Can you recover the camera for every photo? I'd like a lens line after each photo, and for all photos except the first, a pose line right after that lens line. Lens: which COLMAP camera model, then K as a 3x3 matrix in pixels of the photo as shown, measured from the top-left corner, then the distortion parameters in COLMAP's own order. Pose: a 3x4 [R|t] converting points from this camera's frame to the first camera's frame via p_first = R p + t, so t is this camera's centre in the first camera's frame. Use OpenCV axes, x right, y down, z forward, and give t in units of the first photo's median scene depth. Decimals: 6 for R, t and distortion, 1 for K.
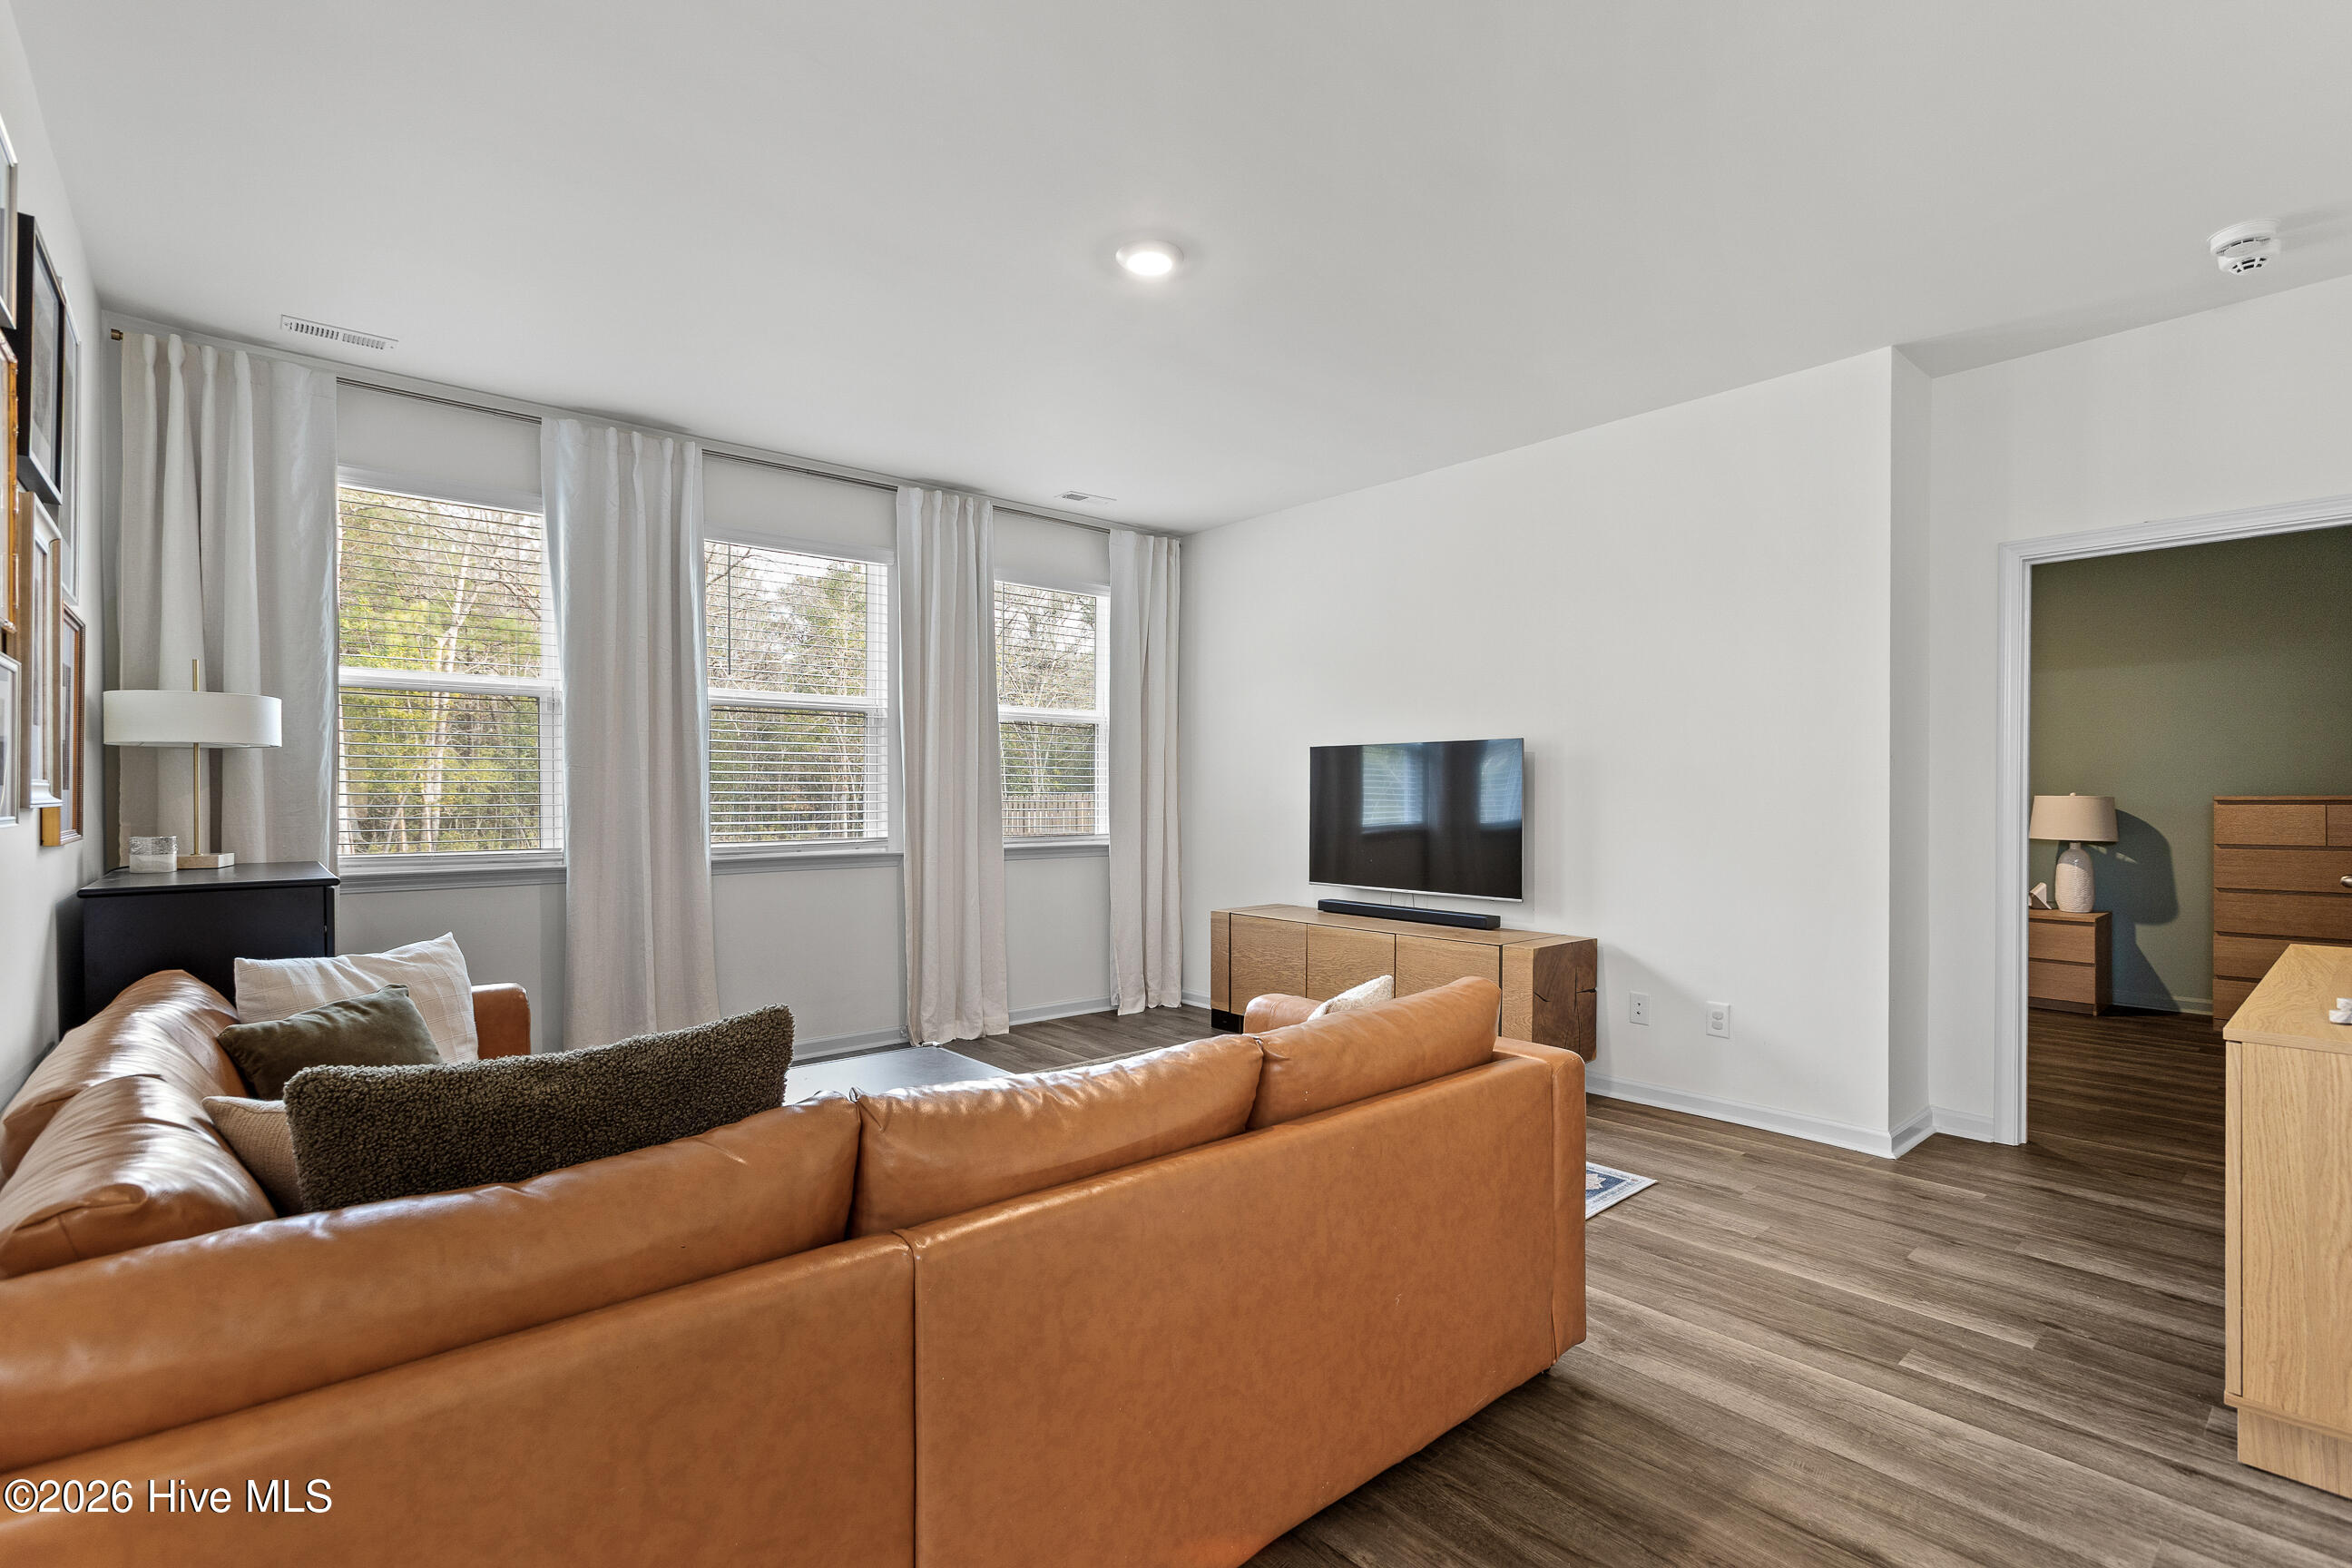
lens RADIAL K [[1065.2, 0, 1178.1], [0, 1065.2, 810.5], [0, 0, 1]] dist [-0.001809, 0.000504]
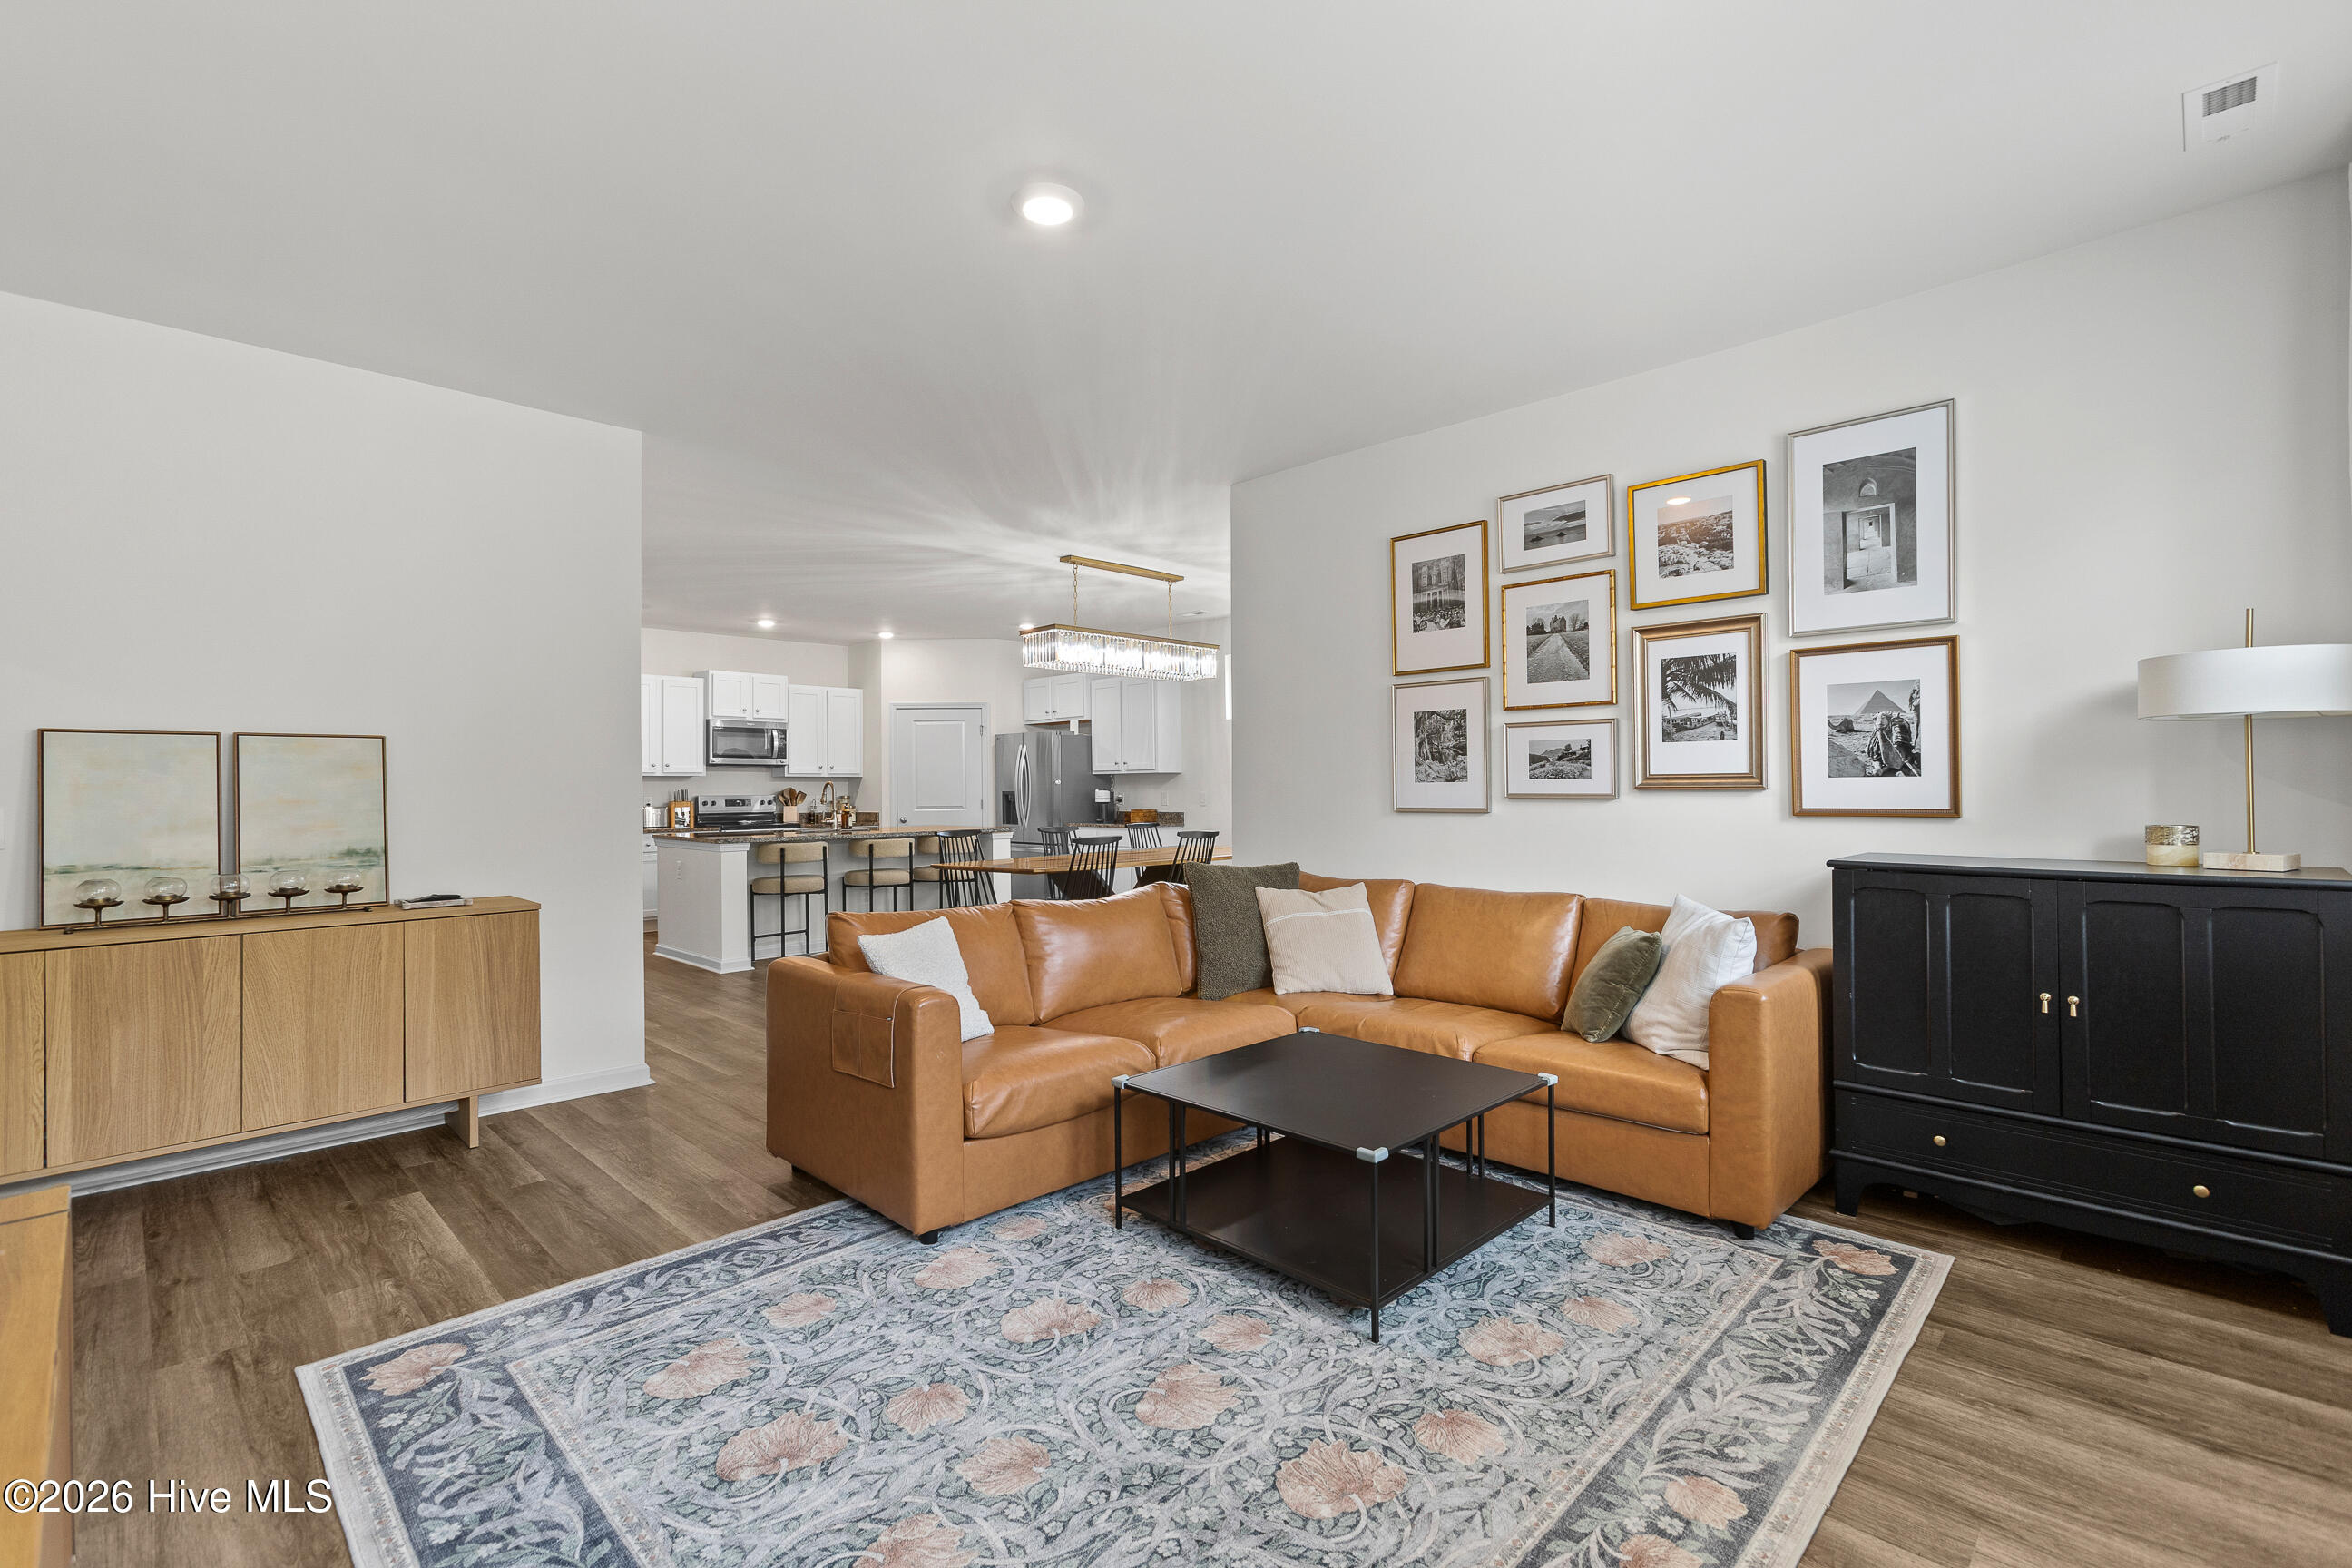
lens RADIAL K [[1043.4, 0, 1166.2], [0, 1043.4, 782.8], [0, 0, 1]] dist [0.000229, 0.000952]
pose [[-0.998120, 0.008770, -0.060660, -0.050390], [0.007991, 0.999882, 0.013086, -0.021192], [0.060768, 0.012576, -0.998073, 1.348672]]
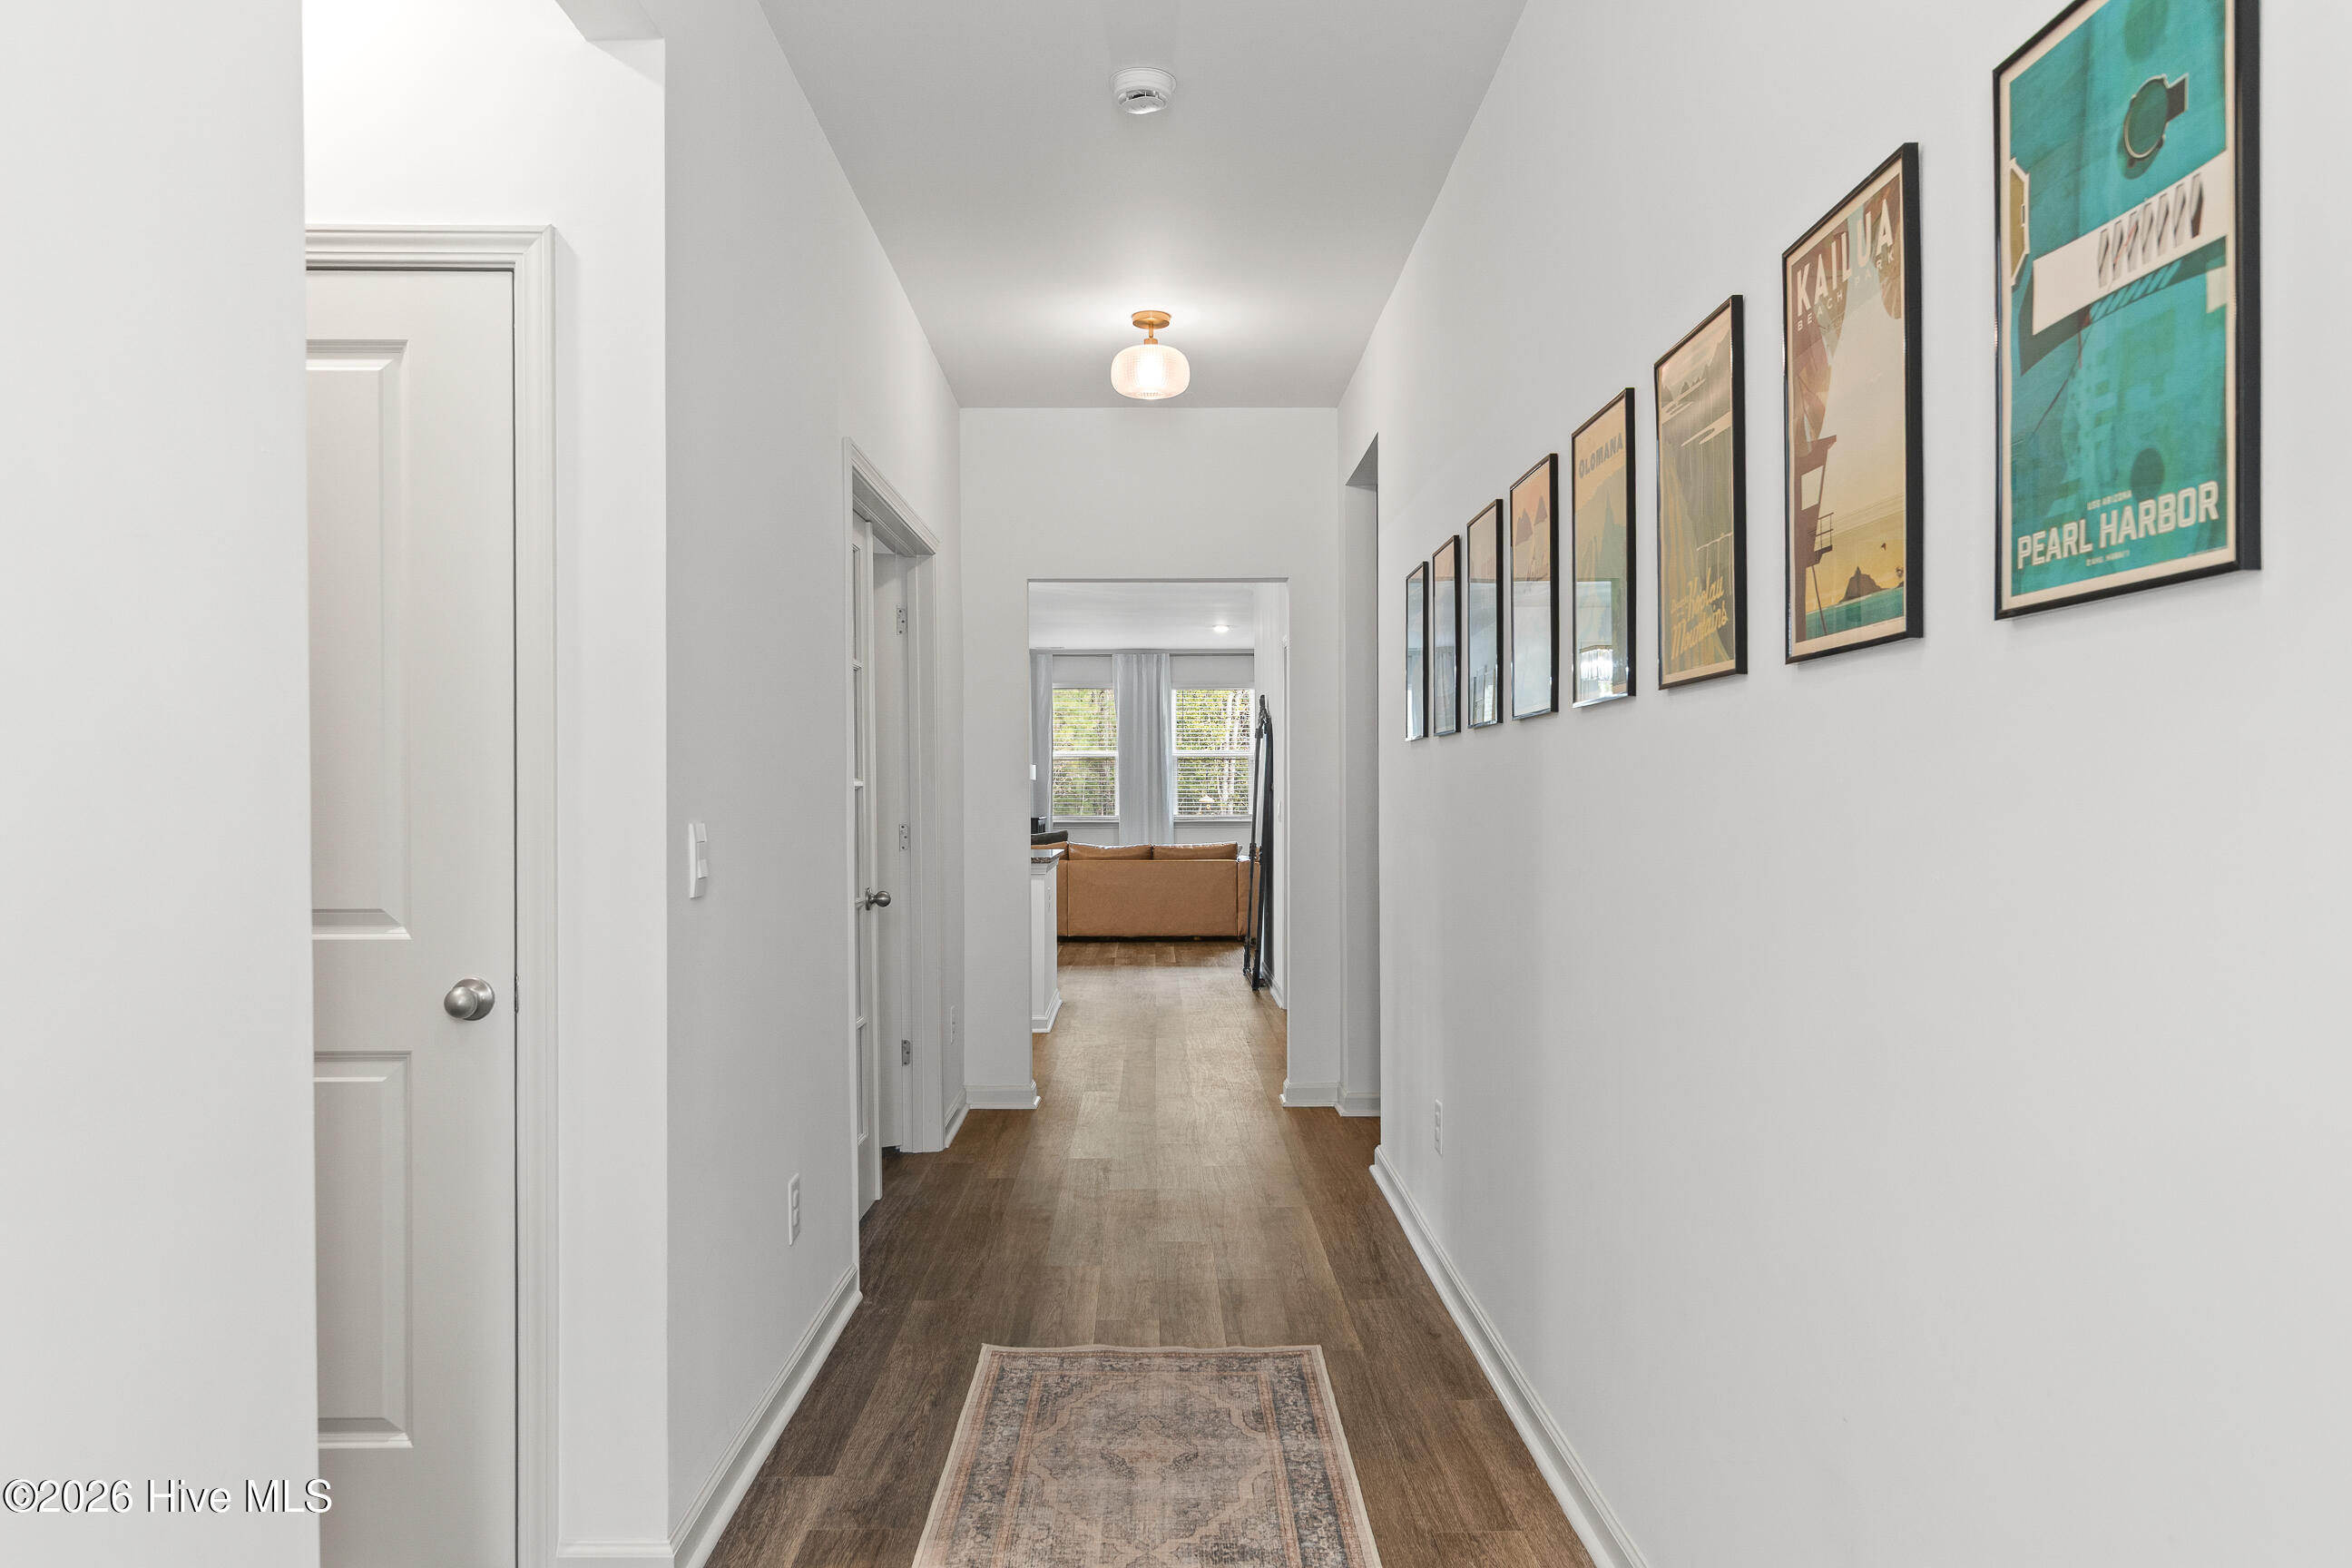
lens RADIAL K [[1699.4, 0, 1176.0], [0, 1699.4, 784.0], [0, 0, 1]] dist [-0.000039, -0.000018]
pose [[0.756922, -0.002815, -0.653500, 2.254724], [-0.012078, 0.999760, -0.018295, 0.034129], [0.653394, 0.021740, 0.756706, -2.071635]]
